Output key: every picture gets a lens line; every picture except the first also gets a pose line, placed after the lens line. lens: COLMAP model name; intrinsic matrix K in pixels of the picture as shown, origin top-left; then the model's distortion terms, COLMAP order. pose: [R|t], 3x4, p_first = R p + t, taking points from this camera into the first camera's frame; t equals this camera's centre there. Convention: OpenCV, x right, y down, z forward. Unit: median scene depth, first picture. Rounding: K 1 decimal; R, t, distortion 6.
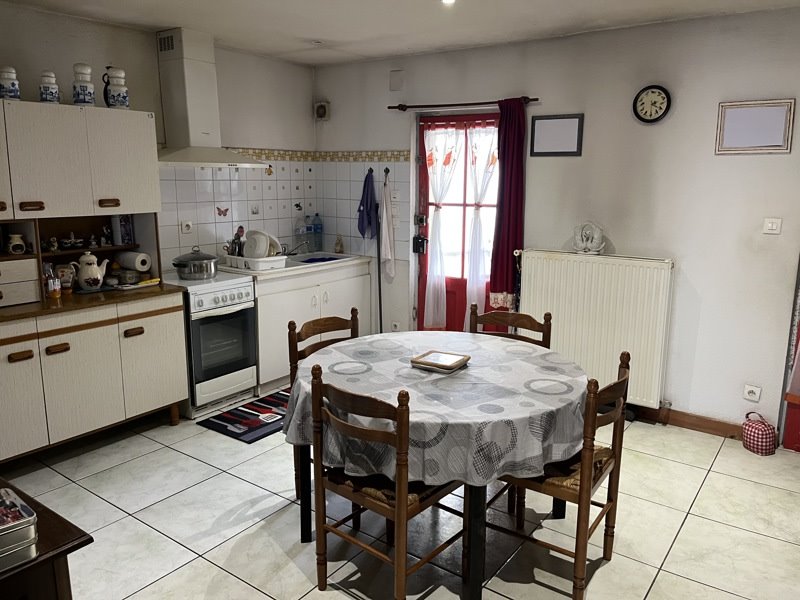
lens RADIAL K [[603.4, 0, 407.7], [0, 603.4, 295.4], [0, 0, 1]] dist [0.081150, -0.106612]
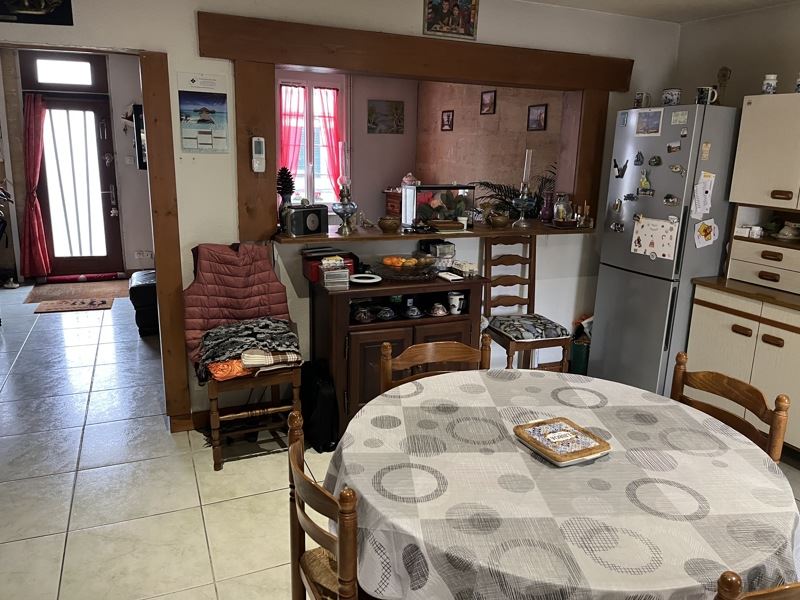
lens RADIAL K [[603.4, 0, 407.7], [0, 603.4, 295.4], [0, 0, 1]] dist [0.081150, -0.106612]
pose [[-0.514561, 0.177080, -0.838969, 0.650304], [-0.196428, 0.928079, 0.316363, -0.209155], [0.834652, 0.327585, -0.442769, 1.070600]]
